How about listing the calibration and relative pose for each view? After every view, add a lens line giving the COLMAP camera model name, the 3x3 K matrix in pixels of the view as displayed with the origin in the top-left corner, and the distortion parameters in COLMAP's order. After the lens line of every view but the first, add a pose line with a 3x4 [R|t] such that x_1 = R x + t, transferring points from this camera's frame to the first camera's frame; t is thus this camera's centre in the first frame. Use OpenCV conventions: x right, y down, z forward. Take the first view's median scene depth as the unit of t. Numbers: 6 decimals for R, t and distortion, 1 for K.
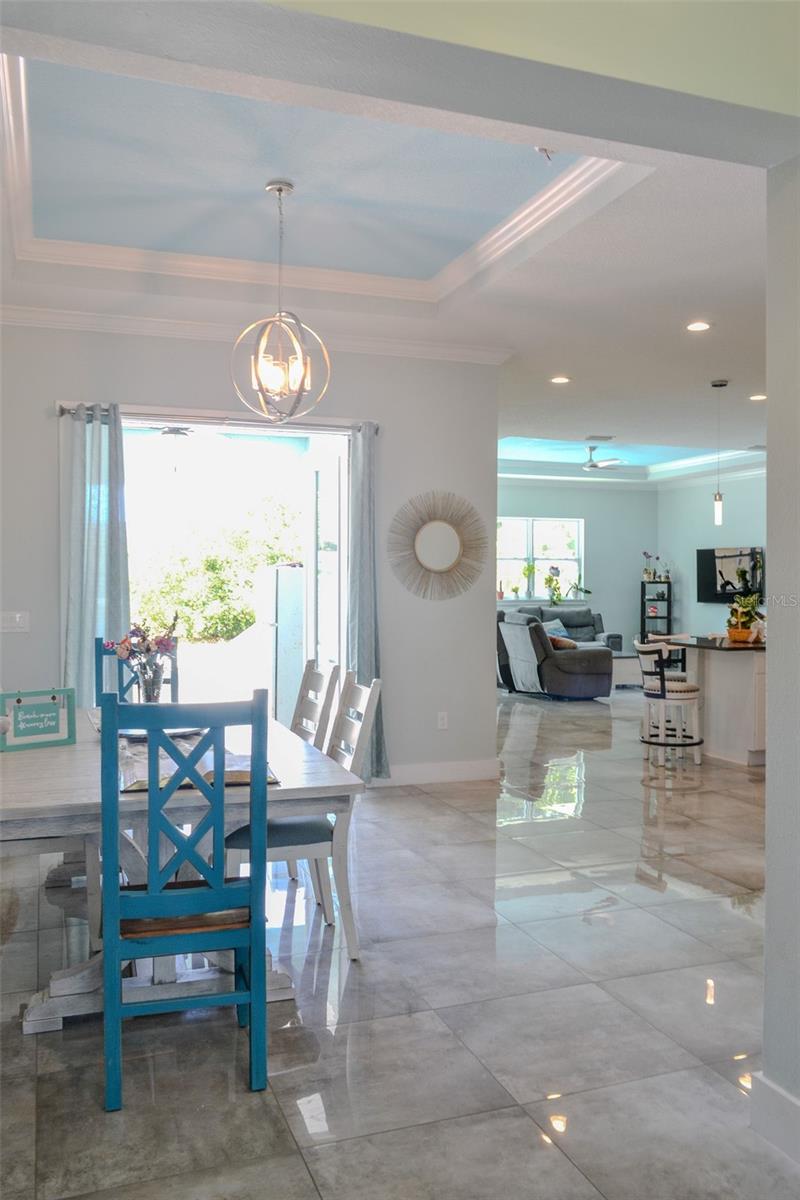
lens RADIAL K [[960.2, 0, 400.0], [0, 960.2, 600.0], [0, 0, 1]] dist [-0.012057, -0.005017]
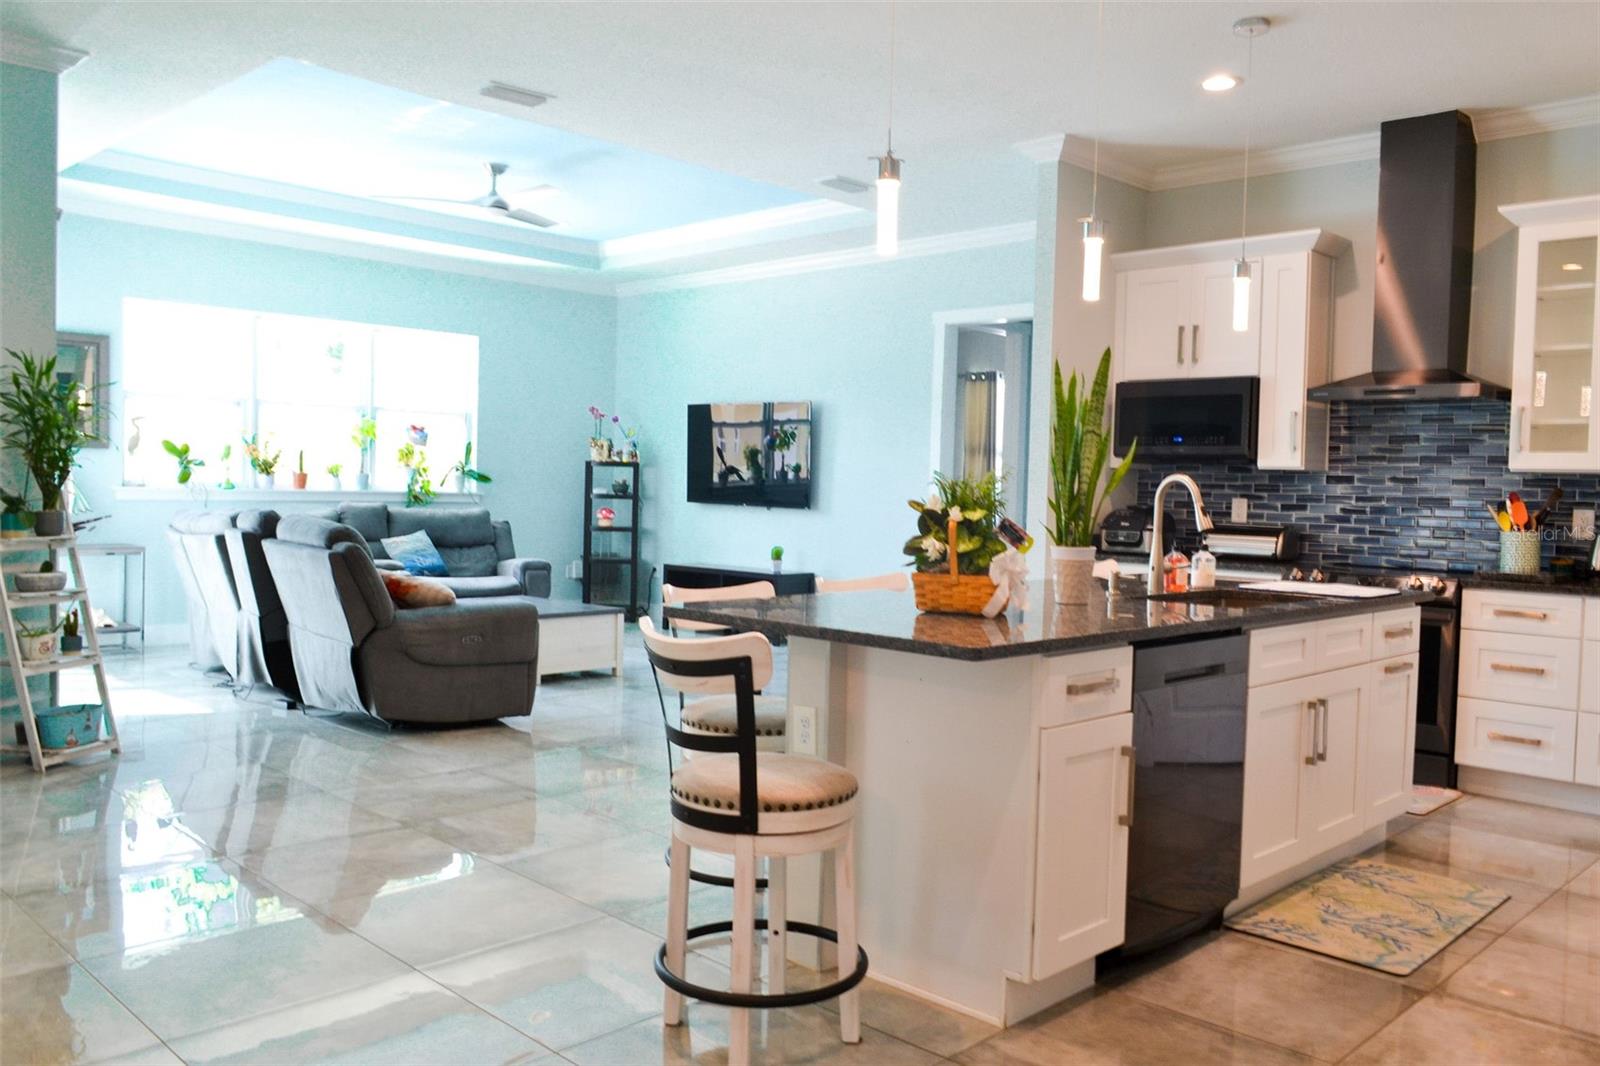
lens RADIAL K [[1280.2, 0, 800.0], [0, 1280.2, 533.0], [0, 0, 1]] dist [-0.012057, -0.005017]
pose [[0.907413, 0.007276, 0.420178, 0.061881], [-0.017378, 0.999645, 0.020218, 0.004119], [-0.419882, -0.025648, 0.907216, 0.308091]]
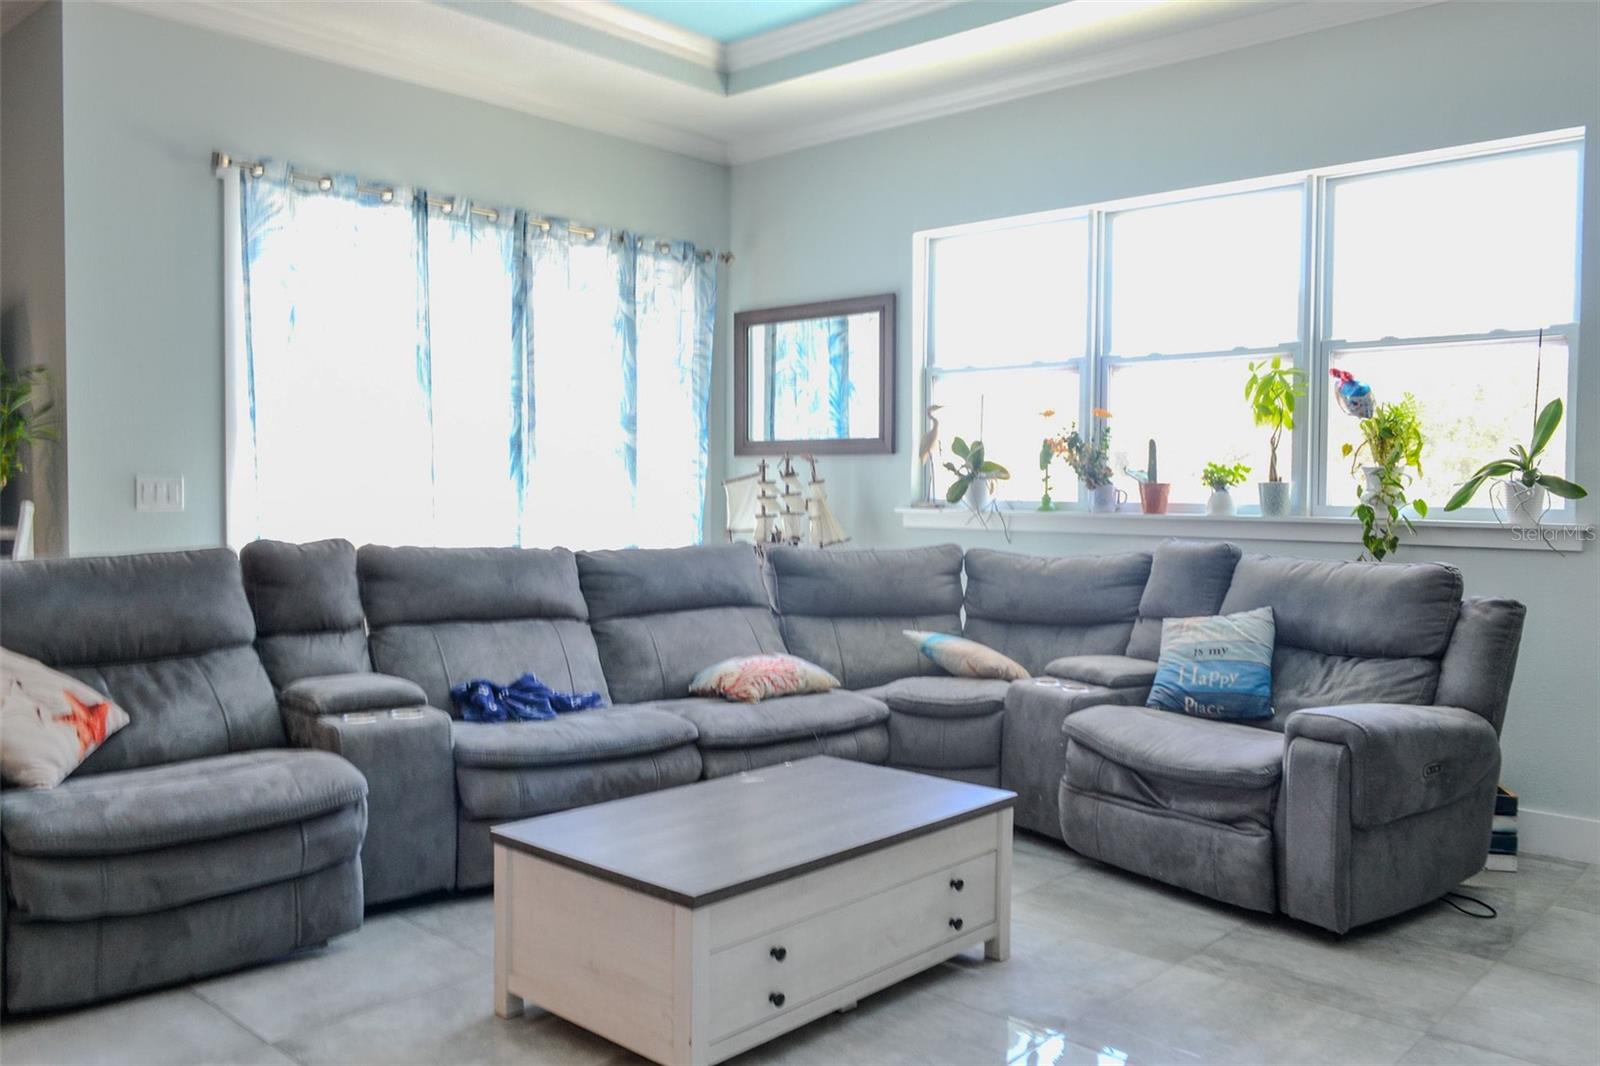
lens RADIAL K [[1280.2, 0, 800.0], [0, 1280.2, 533.0], [0, 0, 1]] dist [-0.012057, -0.005017]
pose [[0.467109, 0.041412, -0.883229, 0.359768], [-0.023337, 0.999132, 0.034504, -0.004763], [0.883892, 0.004495, 0.467670, 0.742607]]
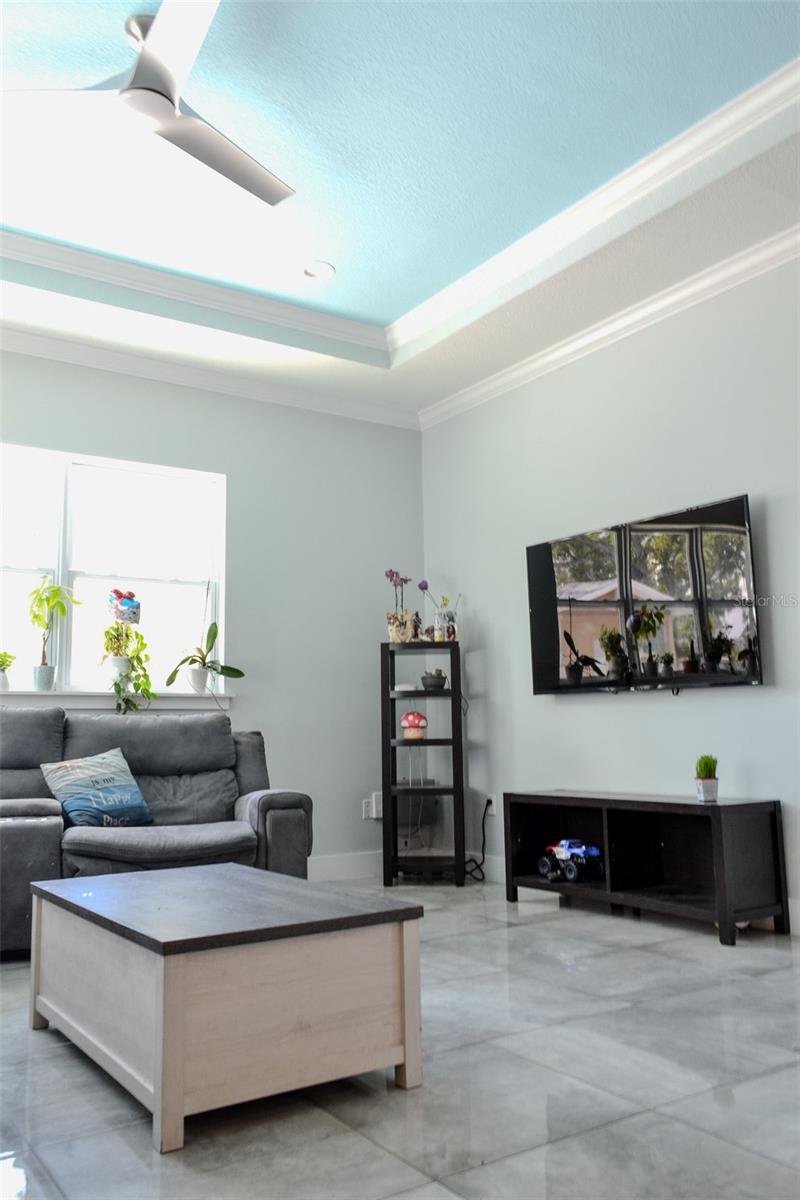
lens RADIAL K [[960.2, 0, 400.0], [0, 960.2, 600.0], [0, 0, 1]] dist [-0.012057, -0.005017]
pose [[0.972822, 0.016532, 0.230965, 0.175290], [0.019889, 0.987796, -0.154476, 0.021200], [-0.230700, 0.154871, 0.960621, 0.650628]]
